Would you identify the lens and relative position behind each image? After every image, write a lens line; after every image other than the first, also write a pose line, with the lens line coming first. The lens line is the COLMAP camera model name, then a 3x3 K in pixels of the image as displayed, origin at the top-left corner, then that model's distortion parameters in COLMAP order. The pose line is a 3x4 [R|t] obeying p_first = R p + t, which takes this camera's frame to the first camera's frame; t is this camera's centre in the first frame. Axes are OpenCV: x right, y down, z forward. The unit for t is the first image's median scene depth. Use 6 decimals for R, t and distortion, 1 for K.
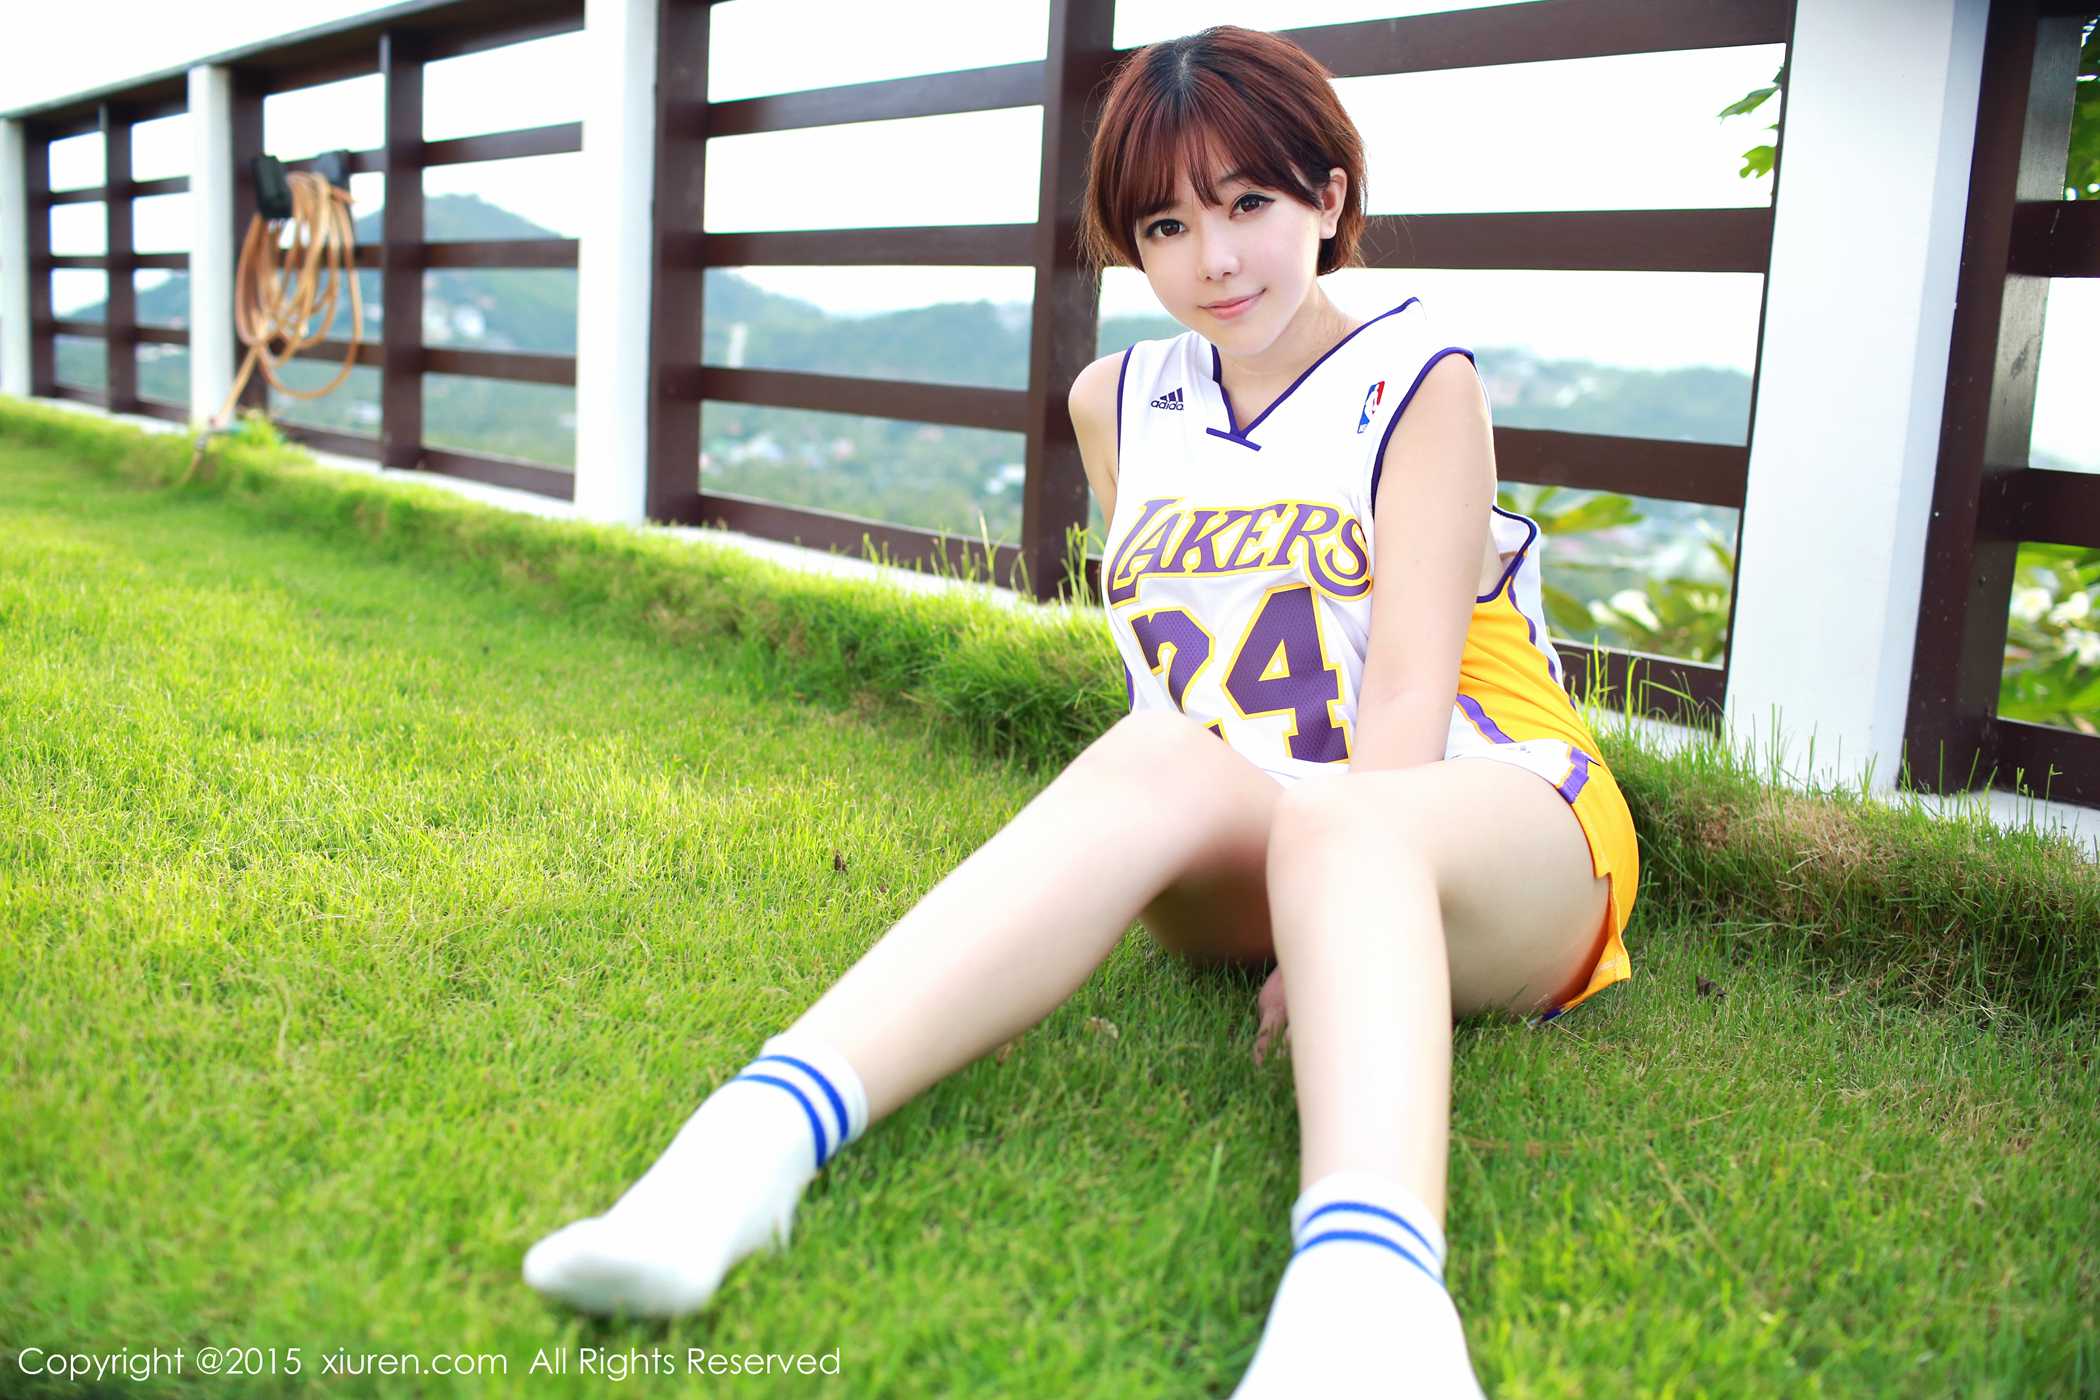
lens RADIAL K [[2052.8, 0, 1050.0], [0, 2052.8, 700.0], [0, 0, 1]] dist [-0.098508, 0.136911]
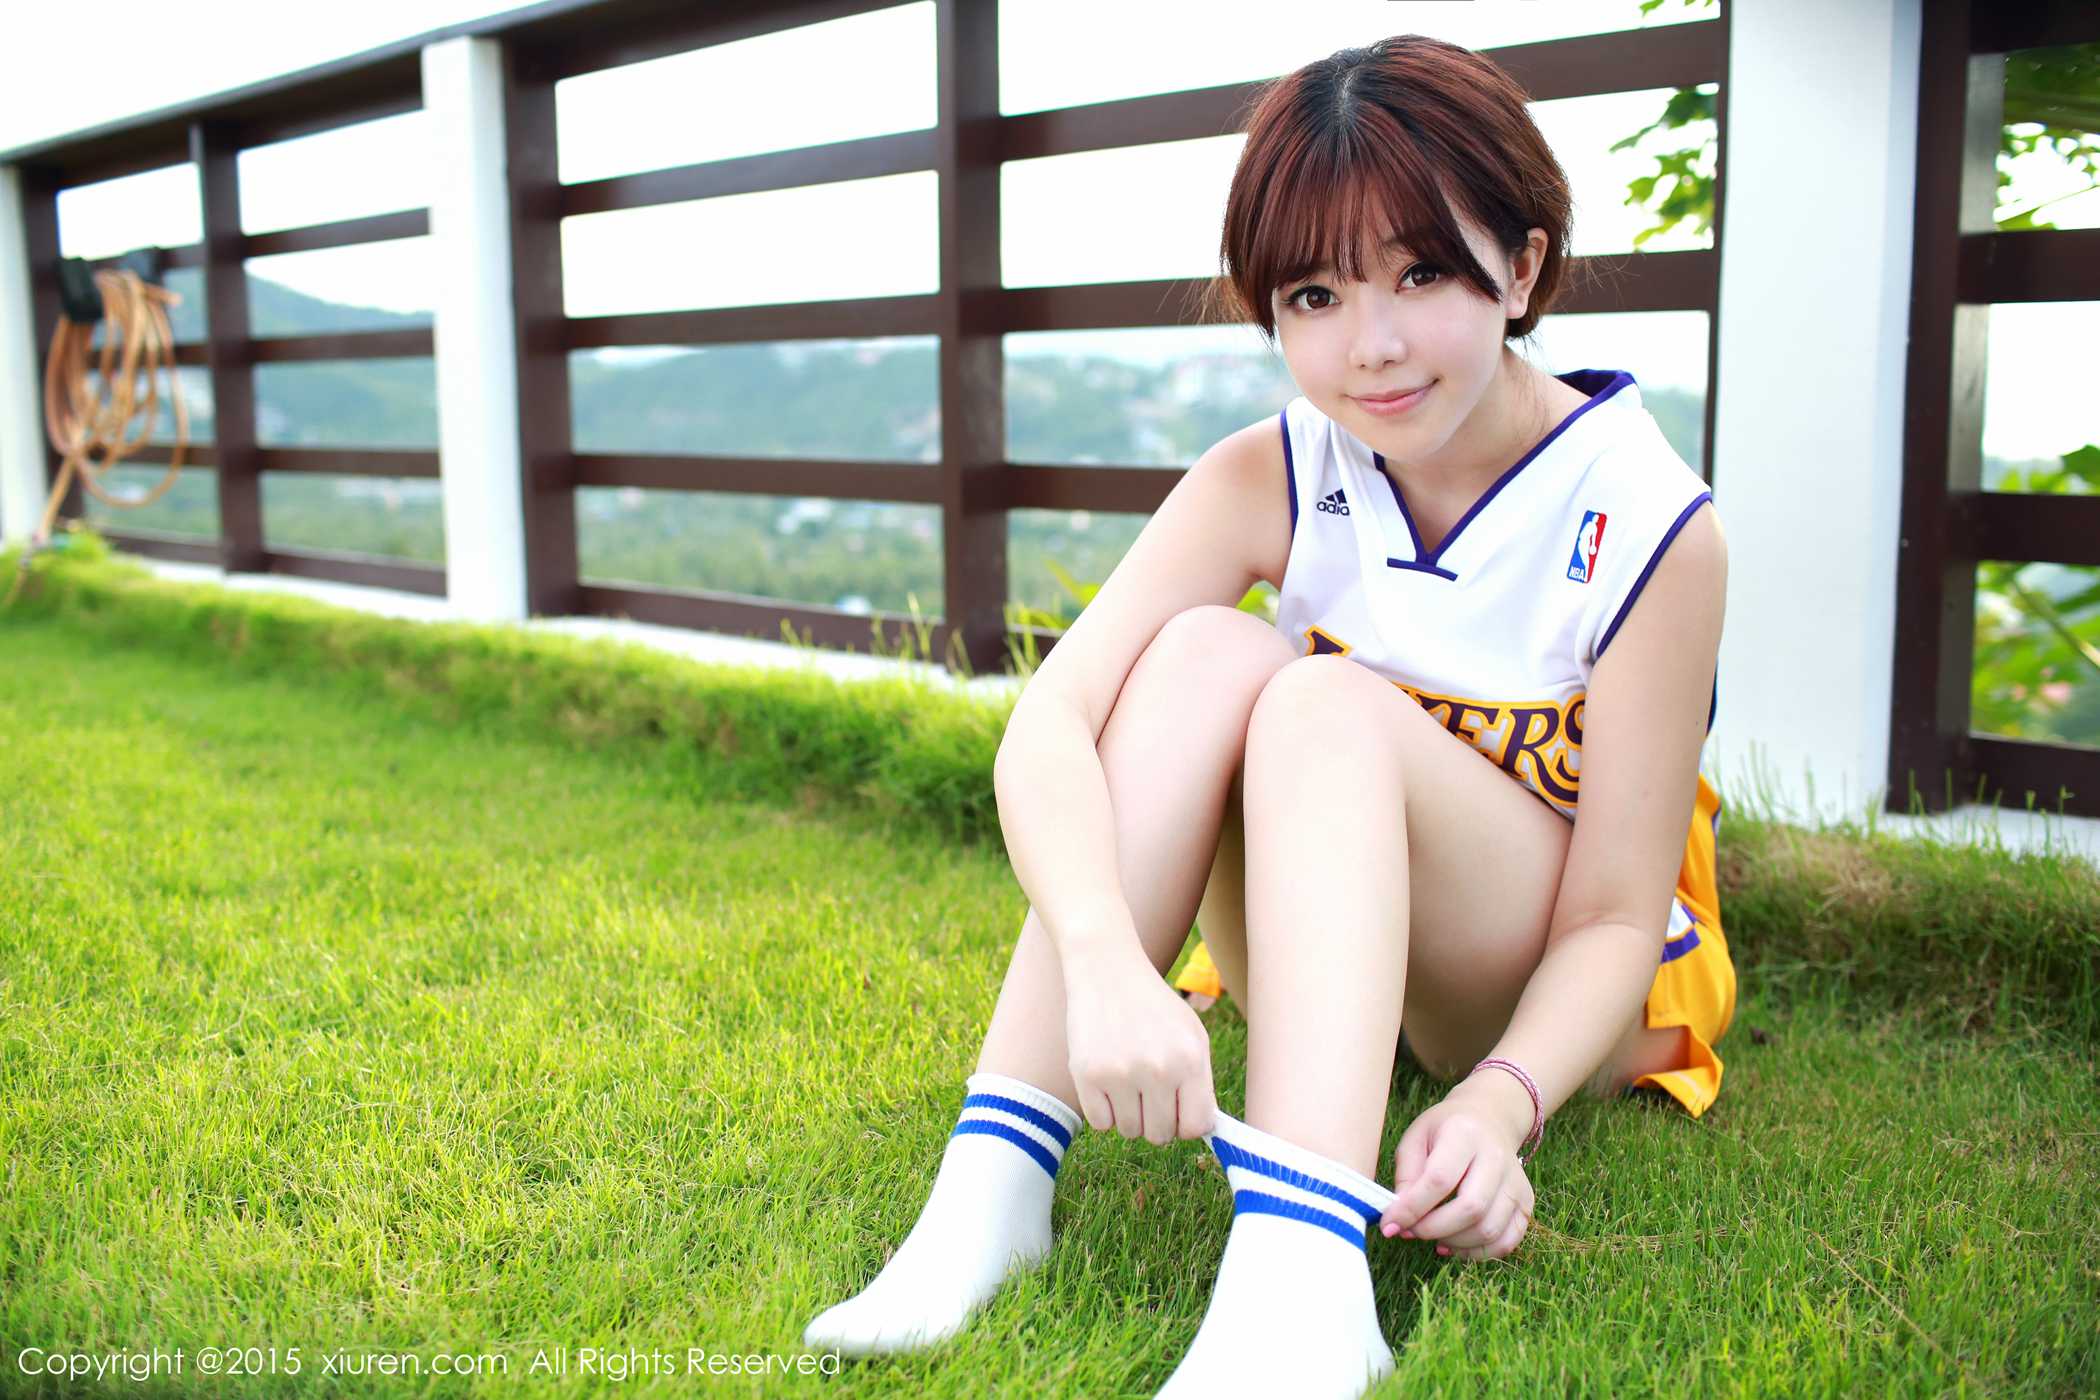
lens RADIAL K [[2052.8, 0, 1050.0], [0, 2052.8, 700.0], [0, 0, 1]] dist [-0.098508, 0.136911]
pose [[0.992612, -0.077120, 0.093665, -0.063722], [0.078500, 0.996852, -0.011132, -0.024738], [-0.092512, 0.018403, 0.995542, 0.019498]]
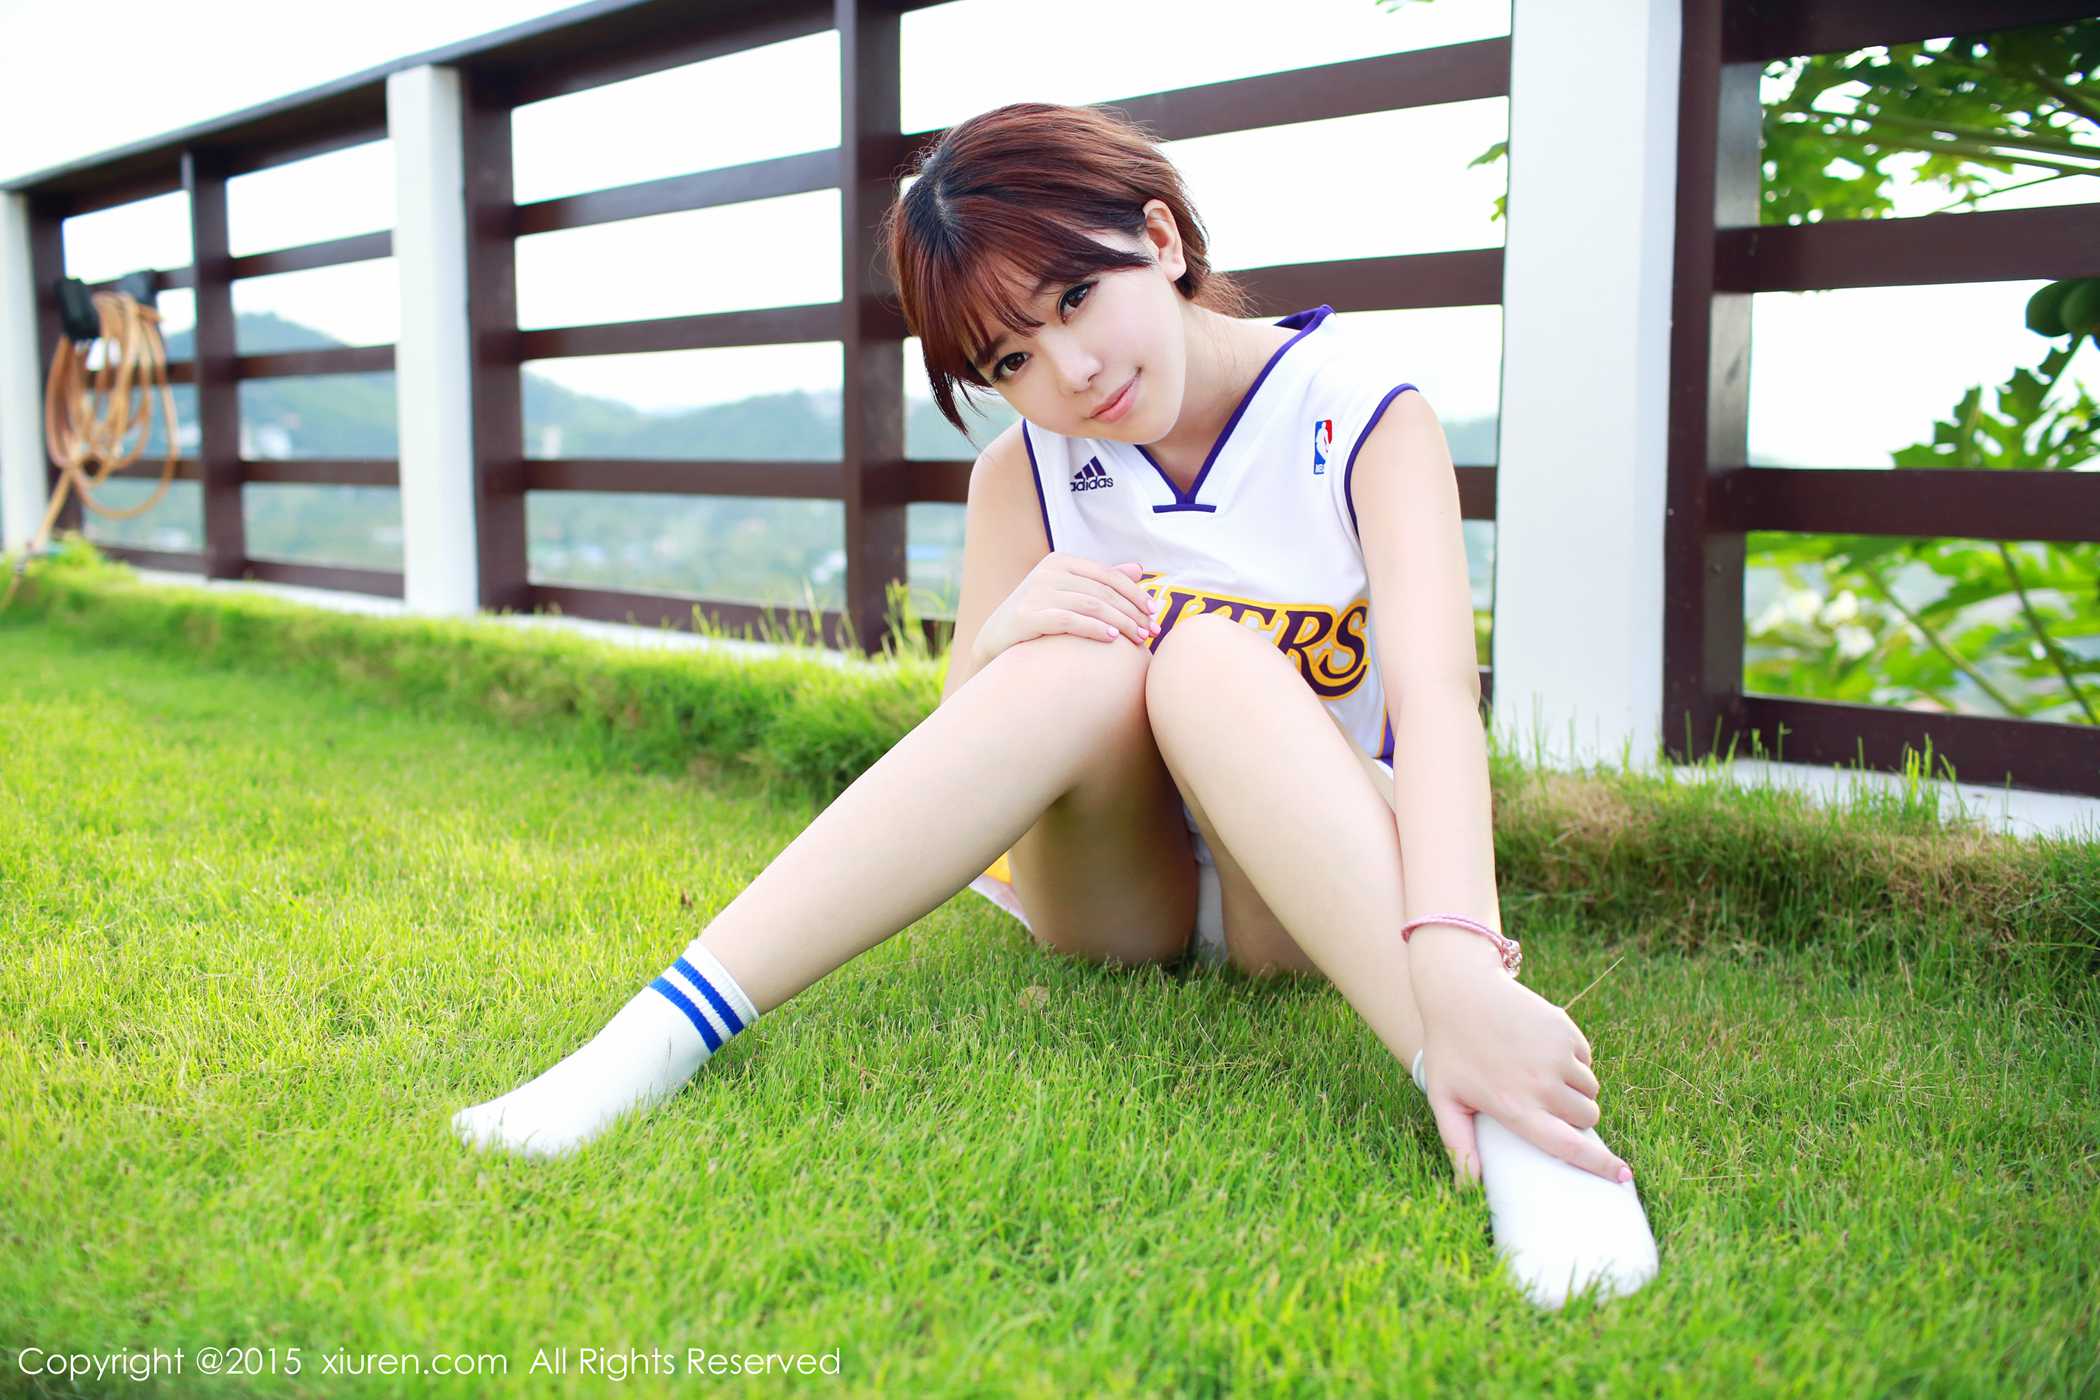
lens RADIAL K [[2052.8, 0, 1050.0], [0, 2052.8, 700.0], [0, 0, 1]] dist [-0.098508, 0.136911]
pose [[0.994511, -0.067146, 0.080245, 0.002672], [0.070186, 0.996895, -0.035684, 0.017423], [-0.077600, 0.041120, 0.996136, -0.050642]]
